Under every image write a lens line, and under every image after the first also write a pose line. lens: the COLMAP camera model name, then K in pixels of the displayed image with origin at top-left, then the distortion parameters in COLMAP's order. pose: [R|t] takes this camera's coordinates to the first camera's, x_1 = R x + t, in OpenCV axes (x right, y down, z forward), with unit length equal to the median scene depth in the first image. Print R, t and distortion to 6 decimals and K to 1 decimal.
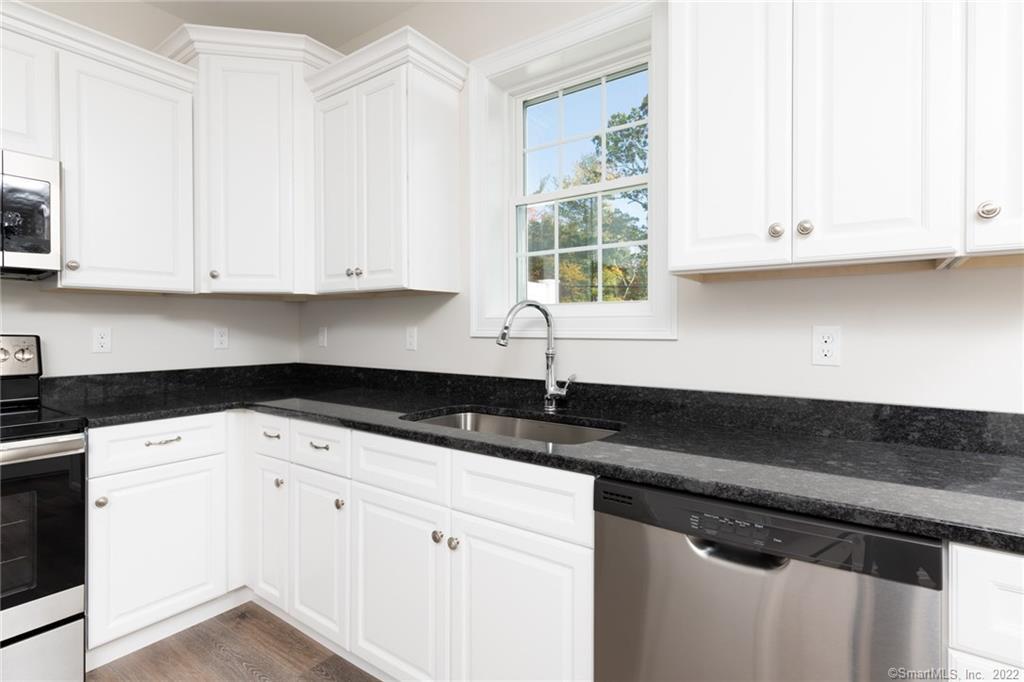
lens RADIAL K [[501.1, 0, 518.2], [0, 501.1, 328.5], [0, 0, 1]] dist [0.002584, 0.000080]
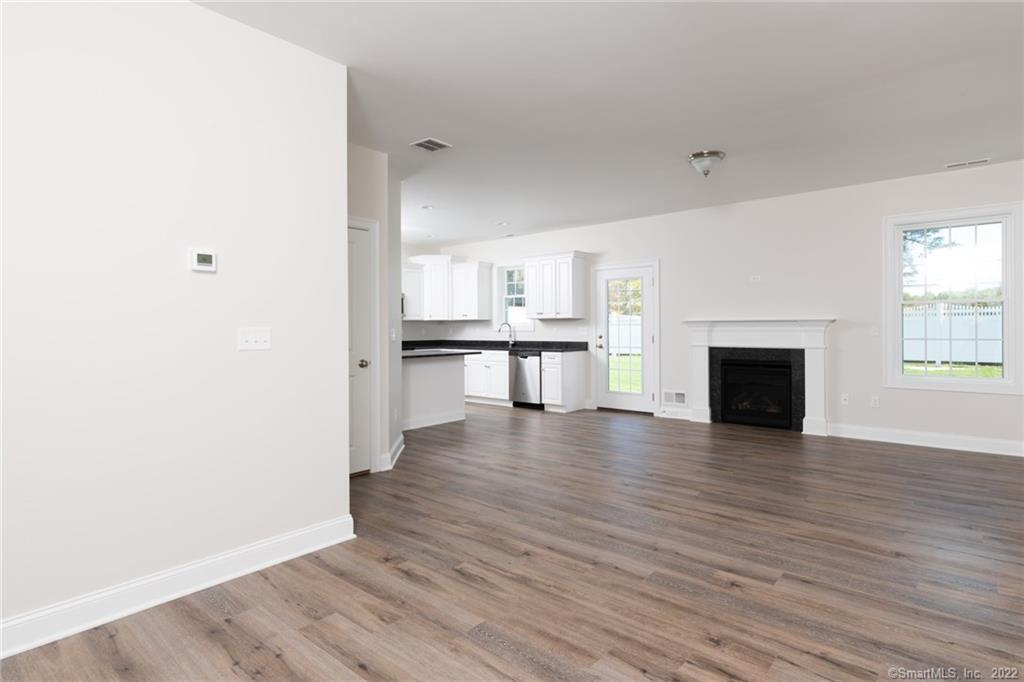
lens RADIAL K [[526.2, 0, 520.7], [0, 526.2, 331.0], [0, 0, 1]] dist [0.002528, 0.000036]
pose [[0.995696, -0.005648, -0.092505, 0.584206], [0.005778, 0.999983, 0.001143, 0.014726], [0.092497, -0.001672, 0.995712, -3.632651]]
